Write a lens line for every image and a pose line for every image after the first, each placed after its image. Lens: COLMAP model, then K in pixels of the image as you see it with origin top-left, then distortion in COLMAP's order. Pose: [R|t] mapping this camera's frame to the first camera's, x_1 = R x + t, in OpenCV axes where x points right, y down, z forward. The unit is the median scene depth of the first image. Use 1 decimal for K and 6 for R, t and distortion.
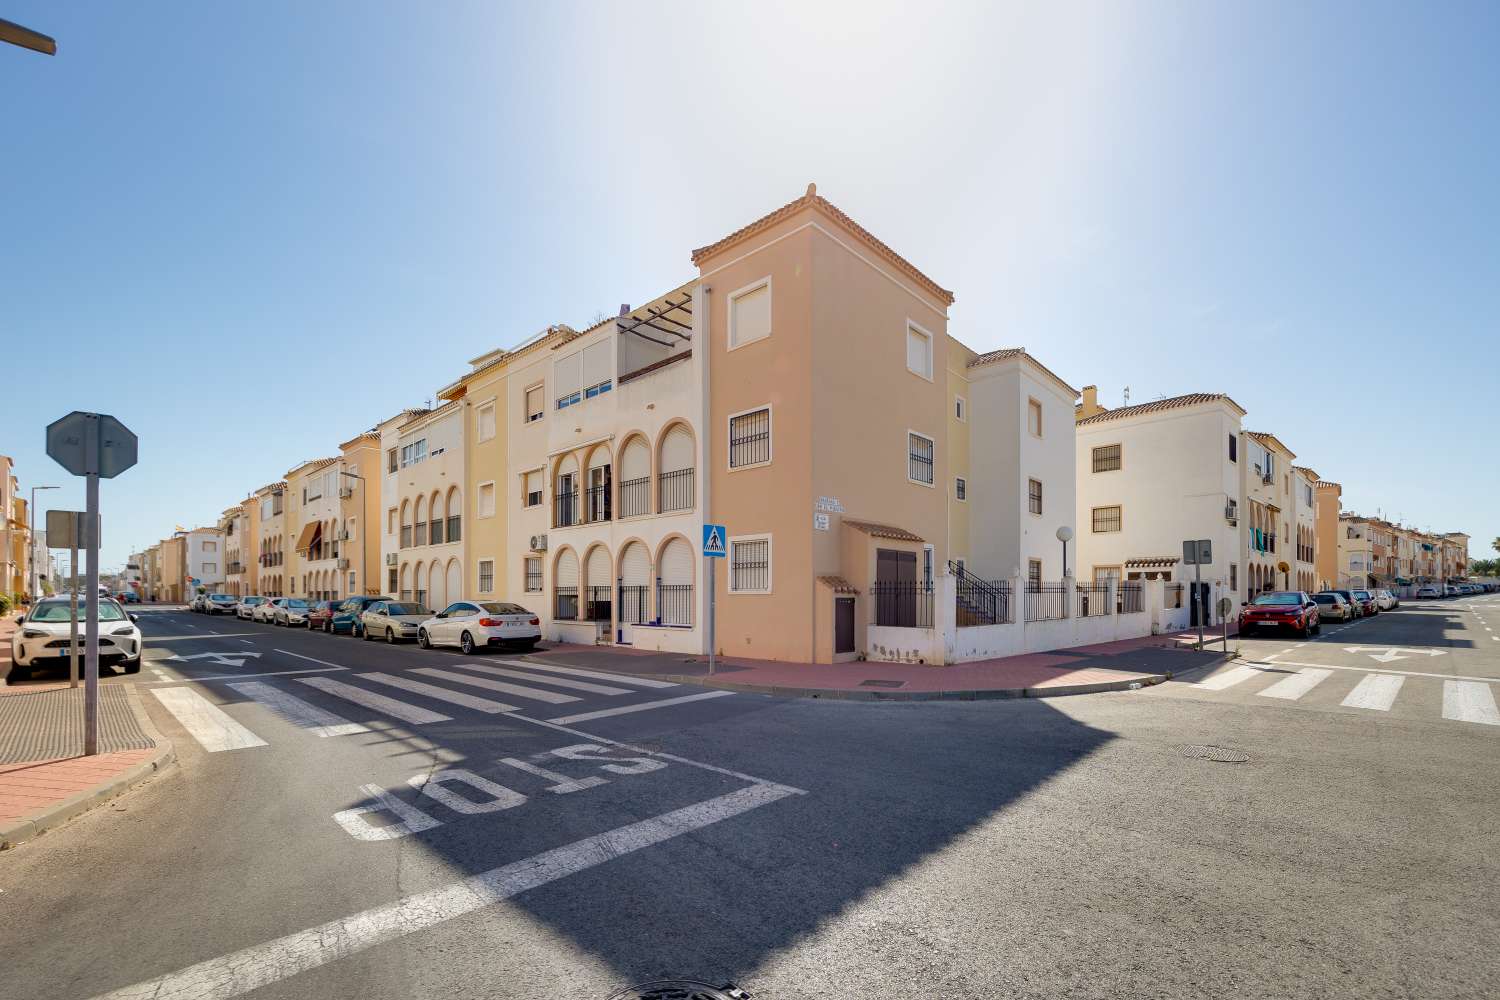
lens RADIAL K [[647.0, 0, 763.0], [0, 647.0, 573.7], [0, 0, 1]] dist [0.001305, 0.000527]
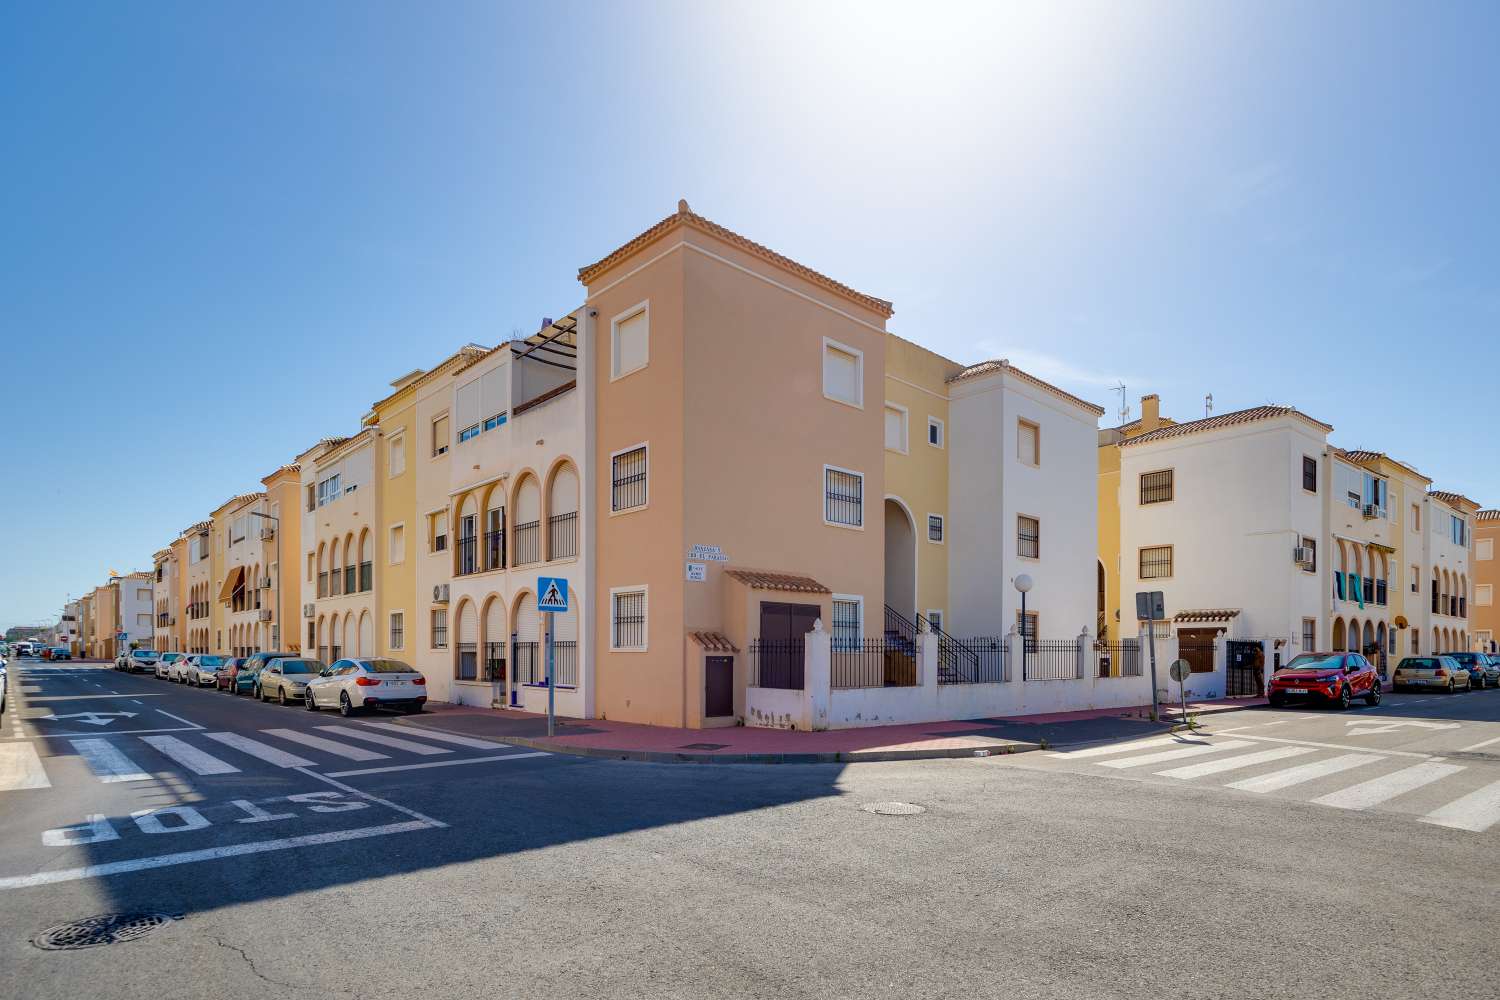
lens RADIAL K [[849.0, 0, 797.2], [0, 849.0, 628.7], [0, 0, 1]] dist [0.005122, -0.009674]
pose [[0.996990, 0.003028, -0.077476, 0.251010], [-0.002933, 0.999995, 0.001330, -0.002206], [0.077480, -0.001099, 0.996993, -0.133938]]
